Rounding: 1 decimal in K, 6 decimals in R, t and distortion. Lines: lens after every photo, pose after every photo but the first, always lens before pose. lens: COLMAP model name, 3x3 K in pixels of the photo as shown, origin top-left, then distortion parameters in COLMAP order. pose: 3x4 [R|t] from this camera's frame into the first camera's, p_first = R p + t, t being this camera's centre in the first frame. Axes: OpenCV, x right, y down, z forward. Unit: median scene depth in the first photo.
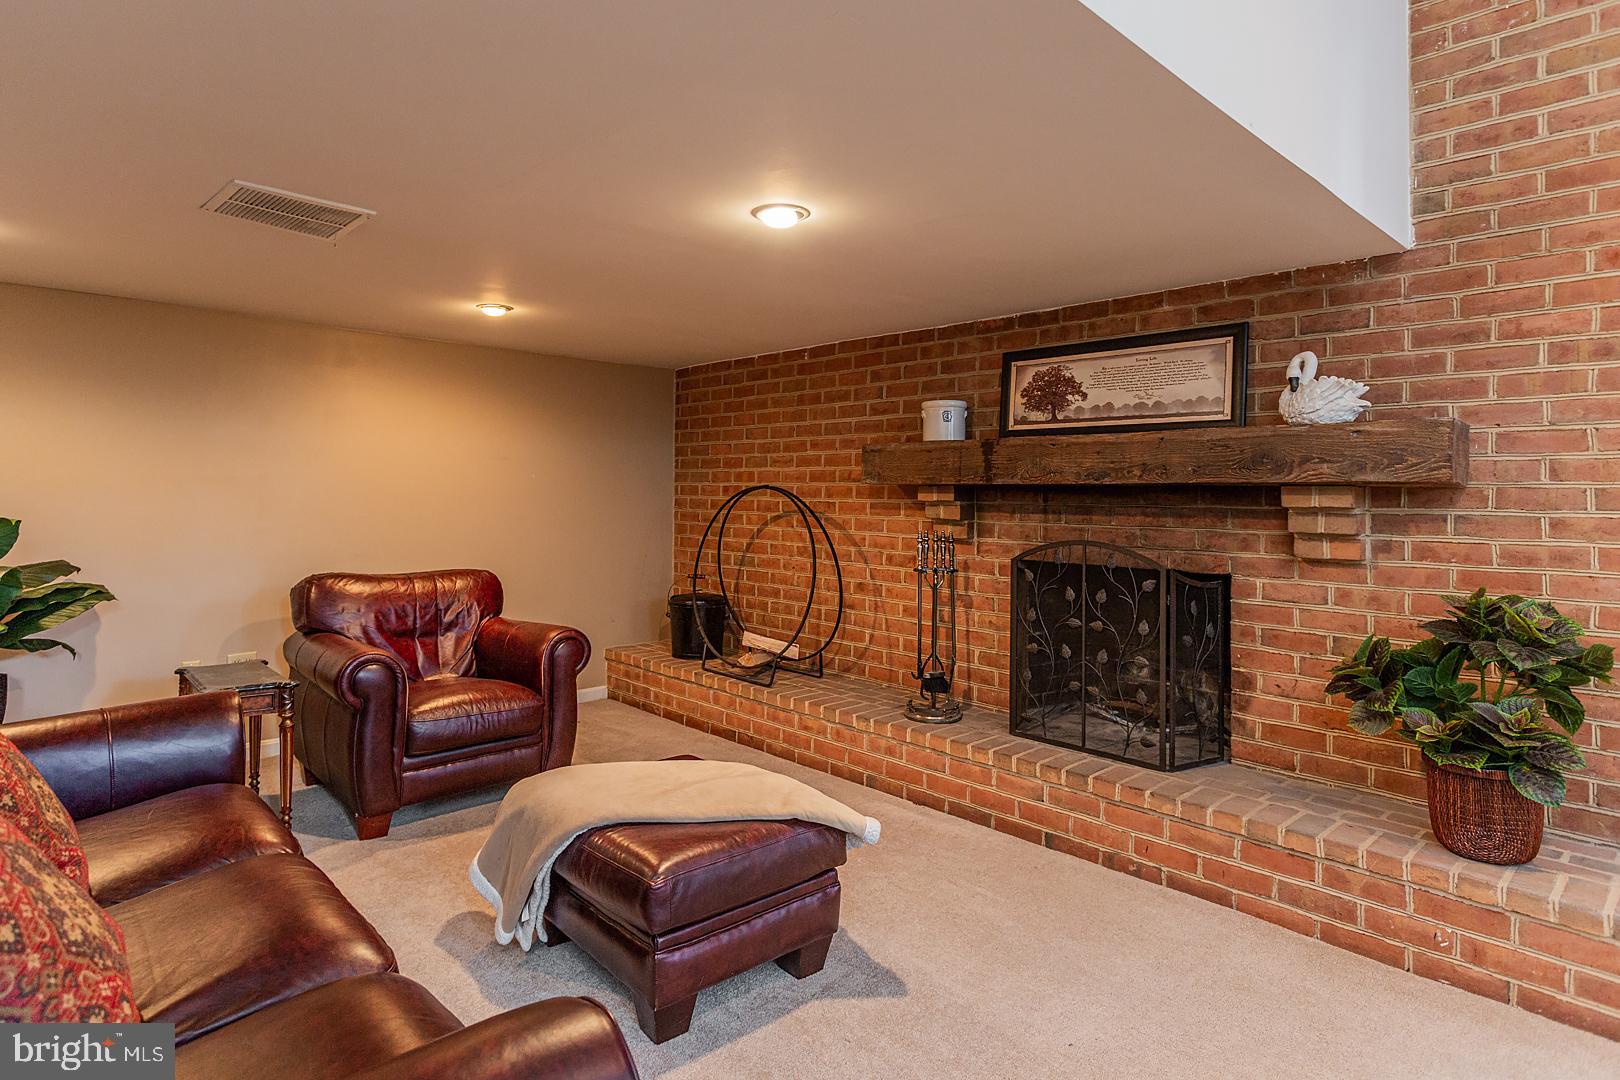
lens RADIAL K [[860.7, 0, 776.5], [0, 860.7, 487.5], [0, 0, 1]] dist [-0.002652, -0.000345]
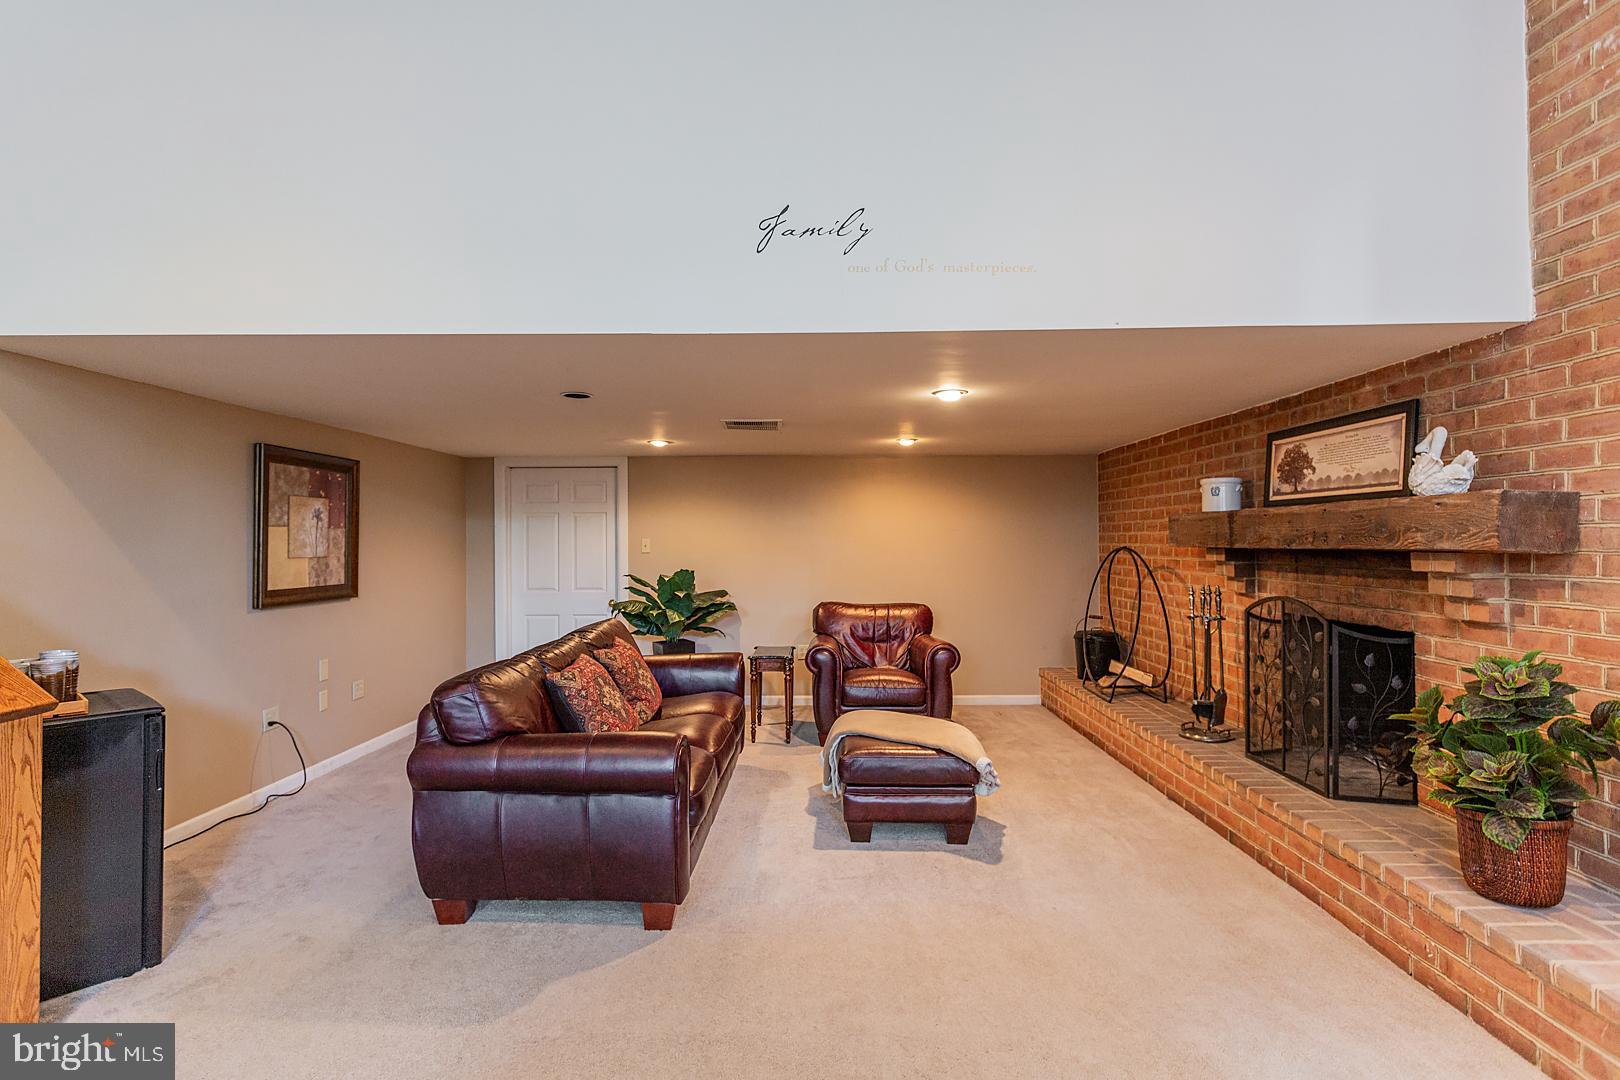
lens RADIAL K [[776.3, 0, 810.0], [0, 776.3, 540.0], [0, 0, 1]] dist [0.001539, 0.000172]
pose [[0.732521, -0.017050, -0.680531, 0.664029], [0.019323, 0.999804, -0.004251, -0.026136], [0.680470, -0.010036, 0.732707, -0.239565]]
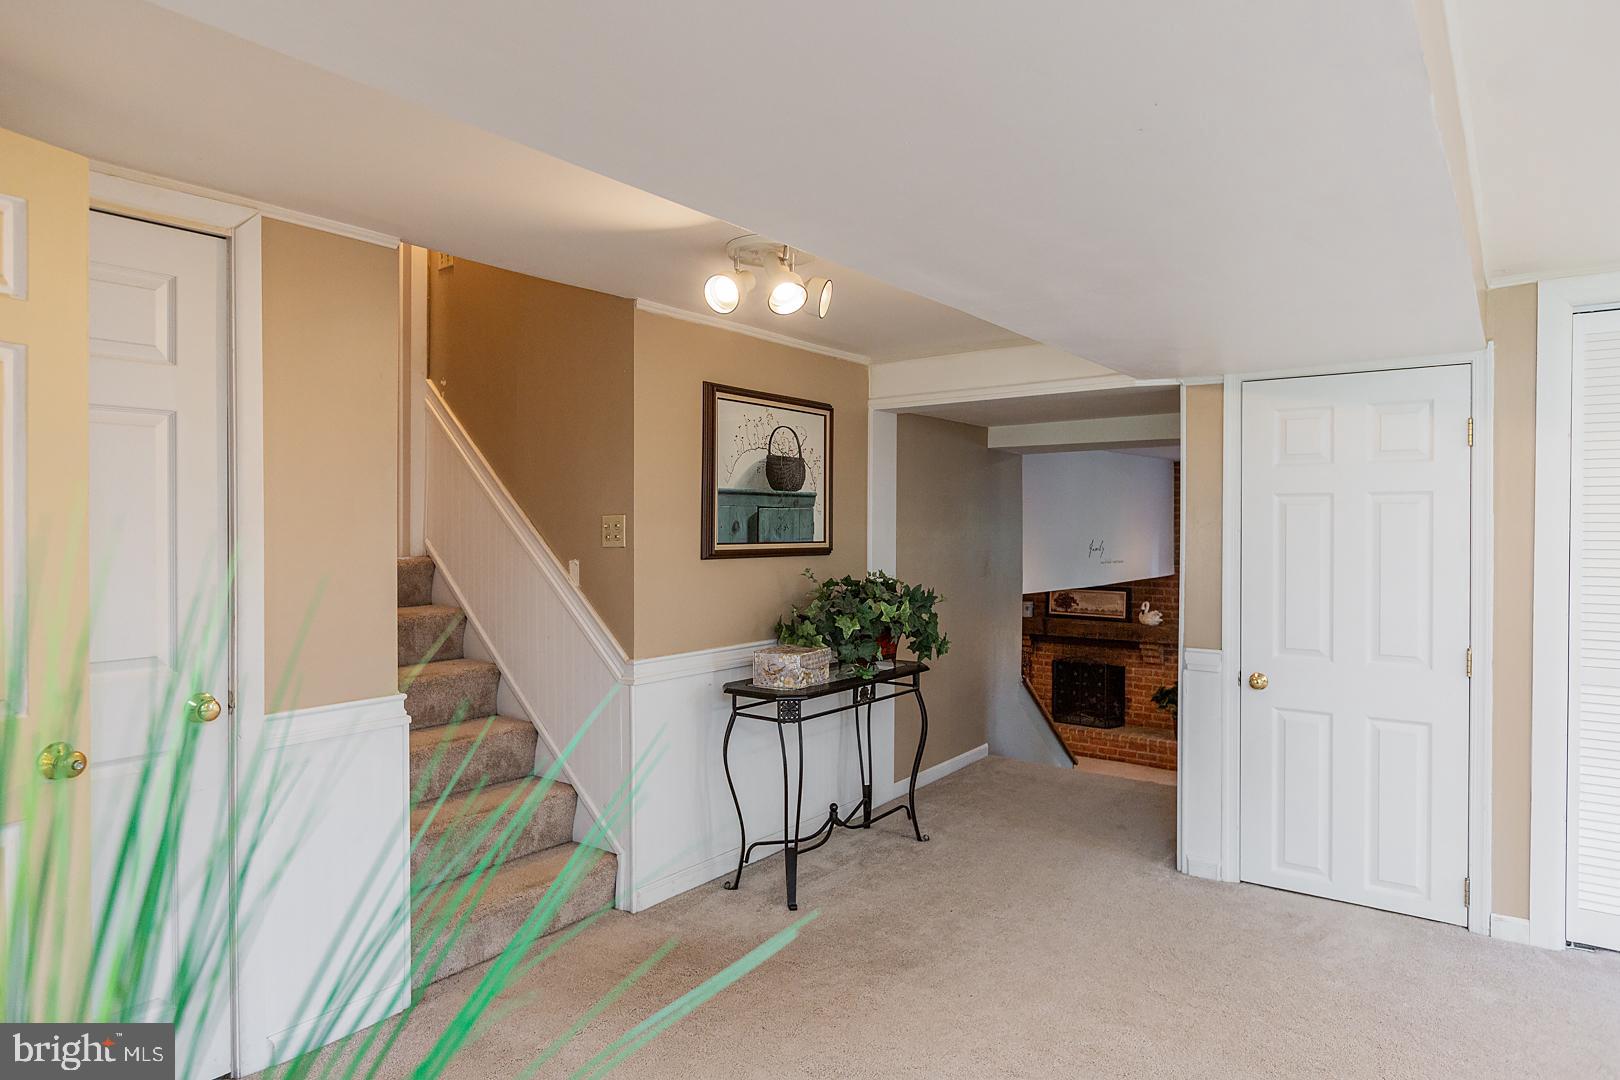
lens RADIAL K [[942.1, 0, 810.0], [0, 942.1, 540.0], [0, 0, 1]] dist [-0.002295, 0.000326]
pose [[0.983092, -0.007645, 0.182950, -1.292744], [0.003935, 0.999779, 0.020631, -0.459087], [-0.183067, -0.019562, 0.982906, -2.275065]]
